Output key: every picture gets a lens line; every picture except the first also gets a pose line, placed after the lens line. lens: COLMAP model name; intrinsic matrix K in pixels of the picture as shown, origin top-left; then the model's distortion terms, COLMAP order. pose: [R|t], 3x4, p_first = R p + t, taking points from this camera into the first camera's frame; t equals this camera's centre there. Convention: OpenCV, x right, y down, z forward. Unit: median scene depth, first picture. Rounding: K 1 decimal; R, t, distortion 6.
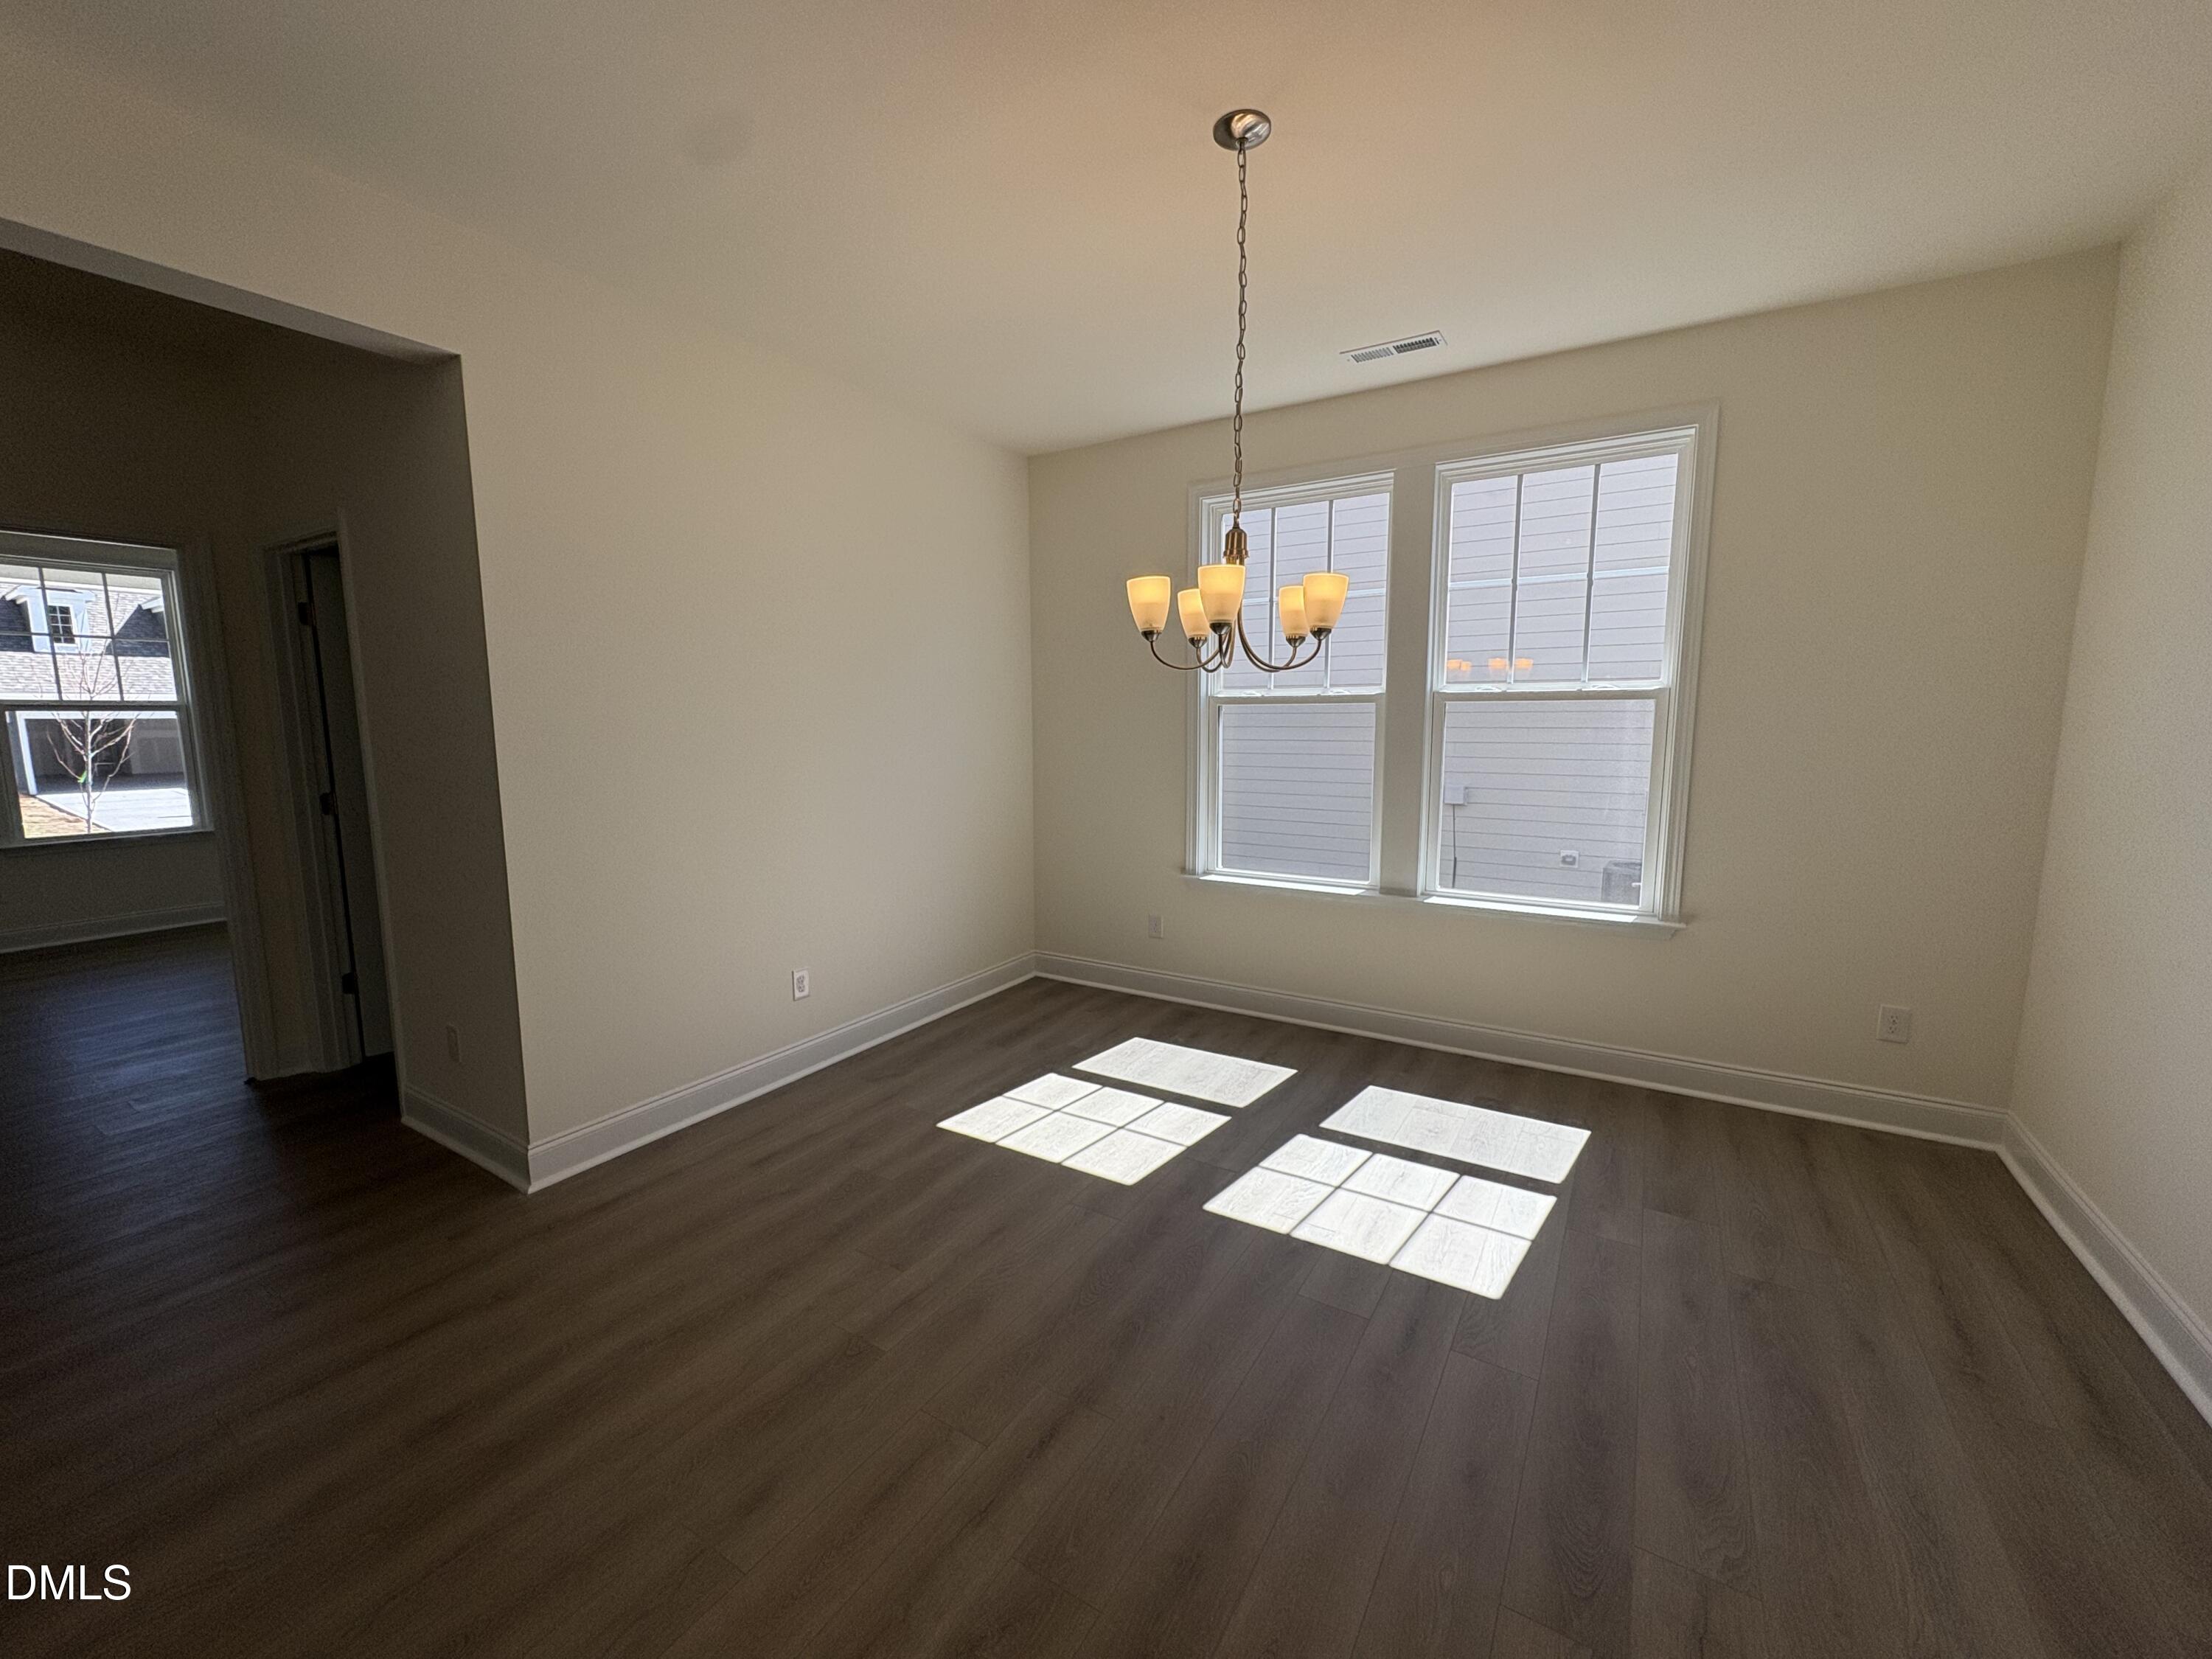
lens RADIAL K [[879.9, 0, 1092.7], [0, 879.9, 821.3], [0, 0, 1]] dist [0.003096, 0.000567]
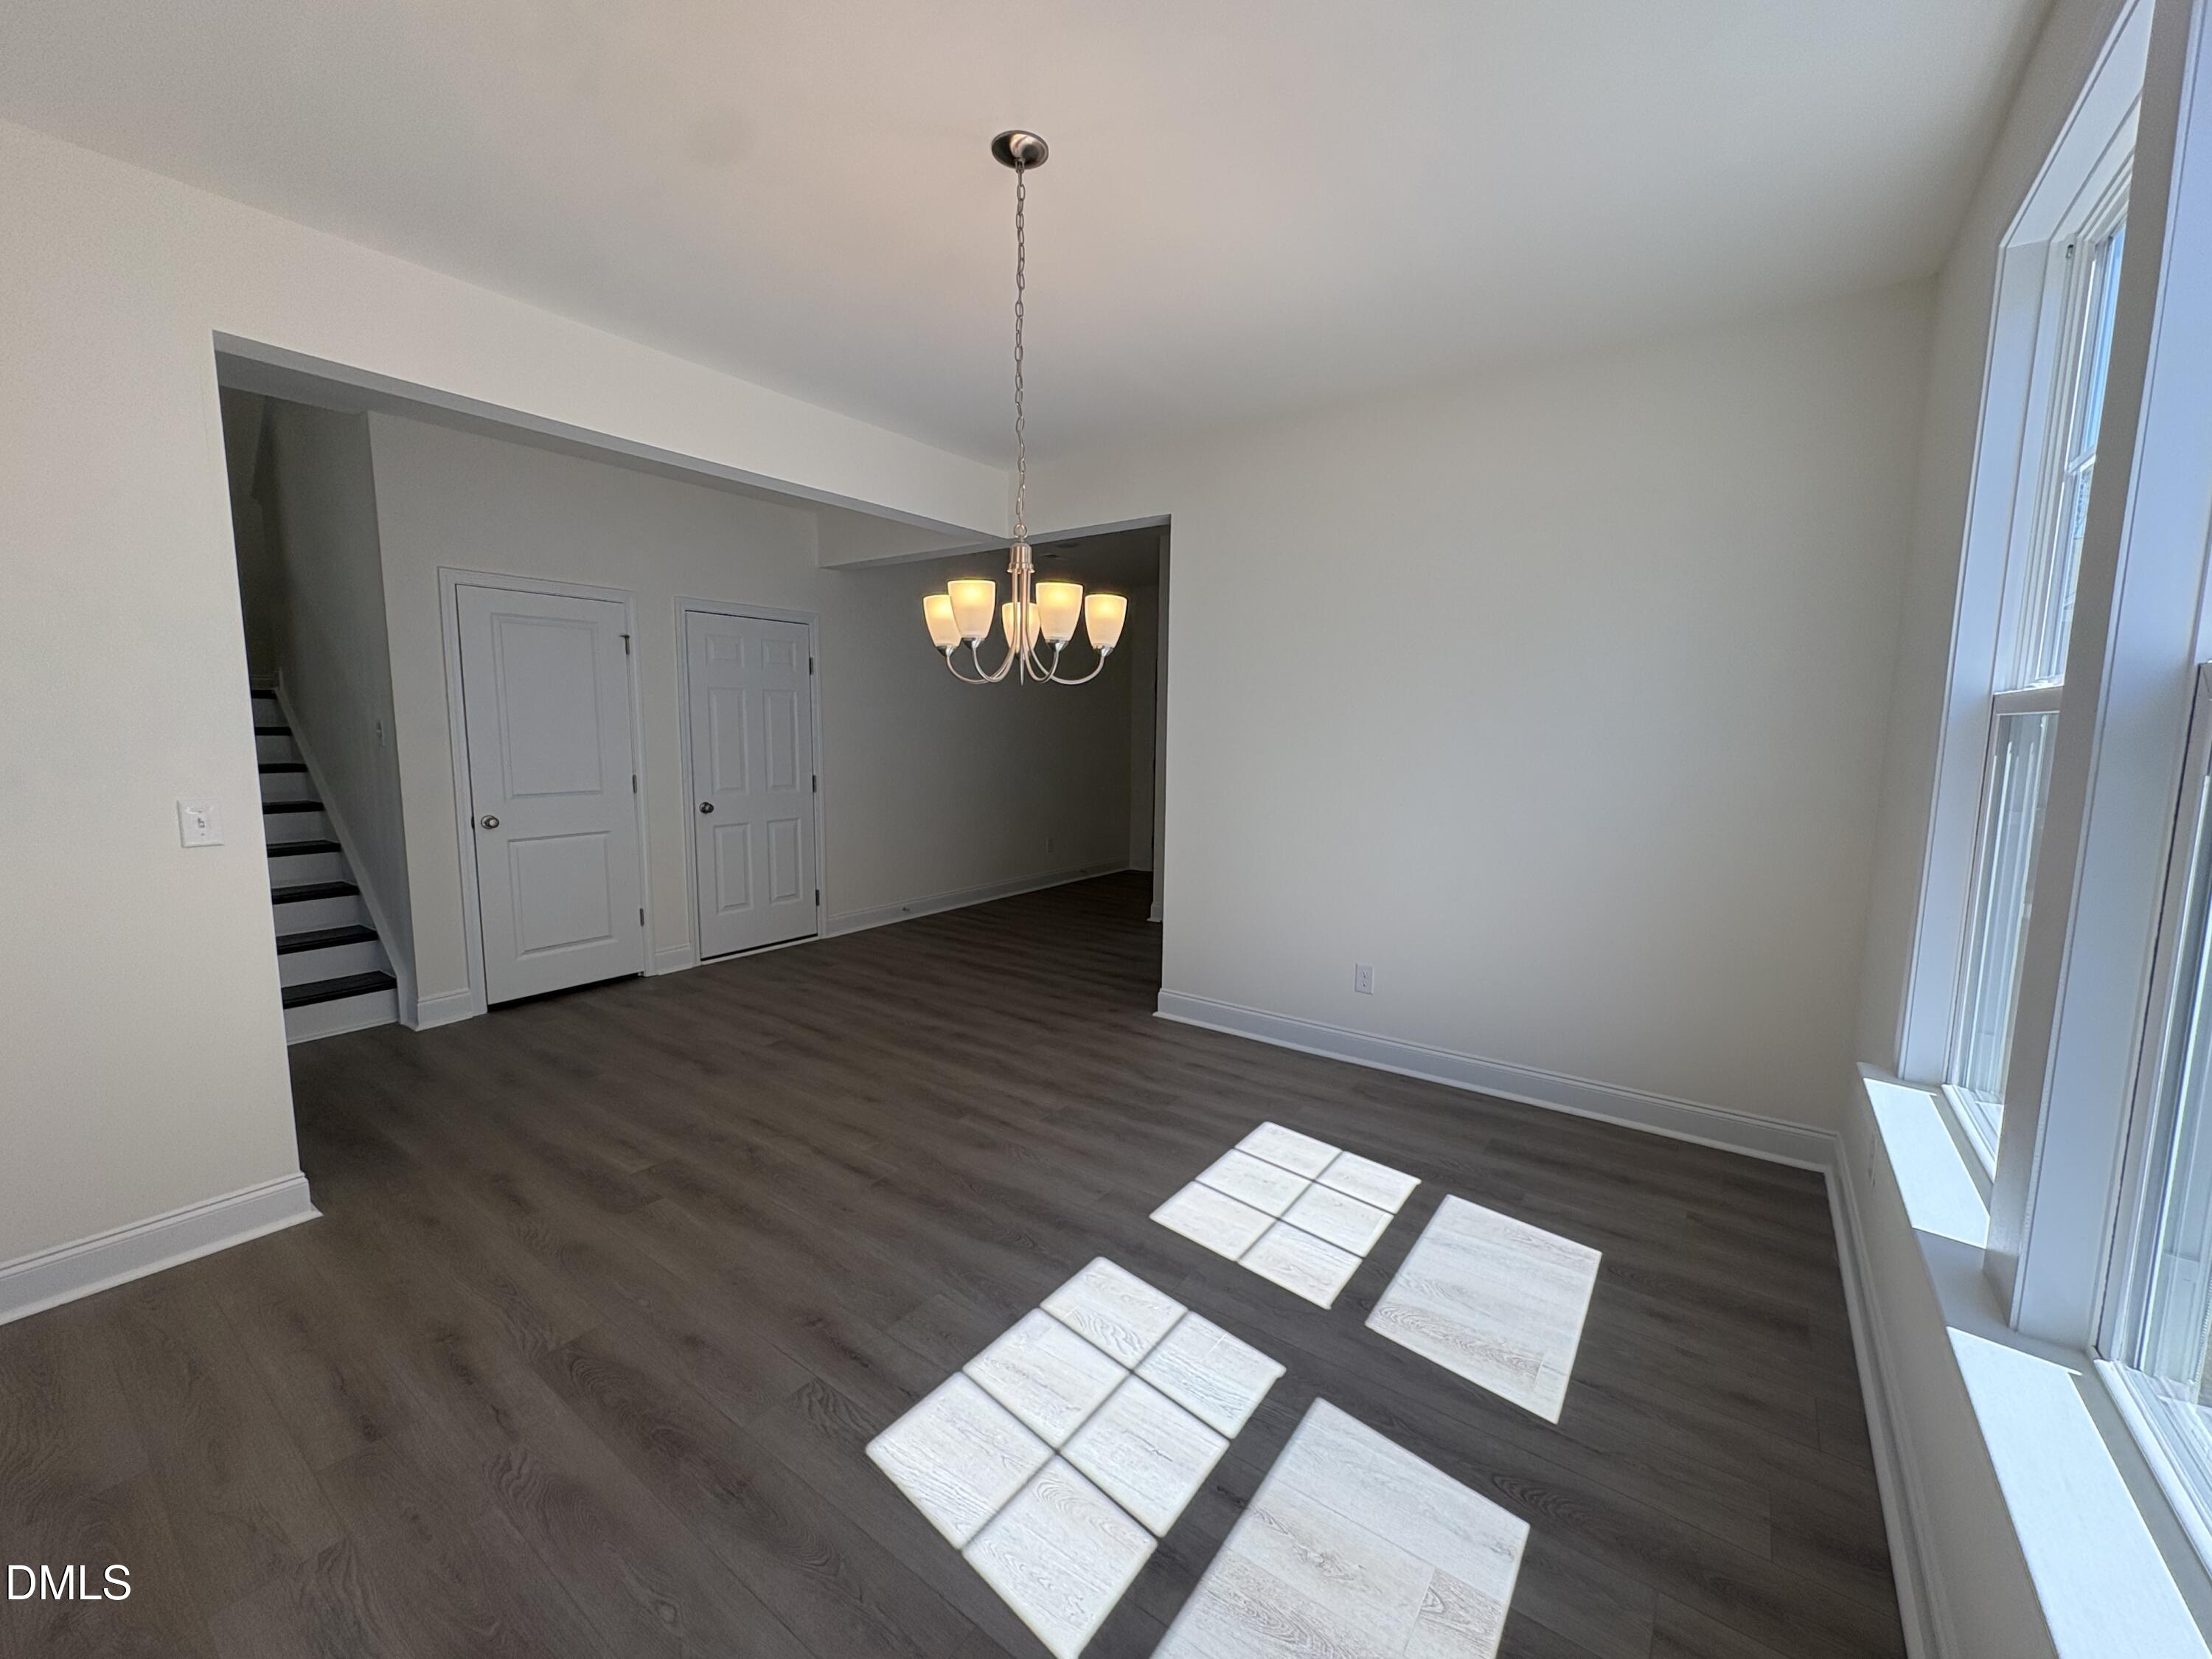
lens RADIAL K [[879.9, 0, 1091.3], [0, 879.9, 836.3], [0, 0, 1]] dist [0.003096, 0.000567]
pose [[-0.076799, 0.129384, -0.988616, 0.912241], [-0.127452, 0.982136, 0.138437, -0.107732], [0.988867, 0.136633, -0.058936, 0.924776]]
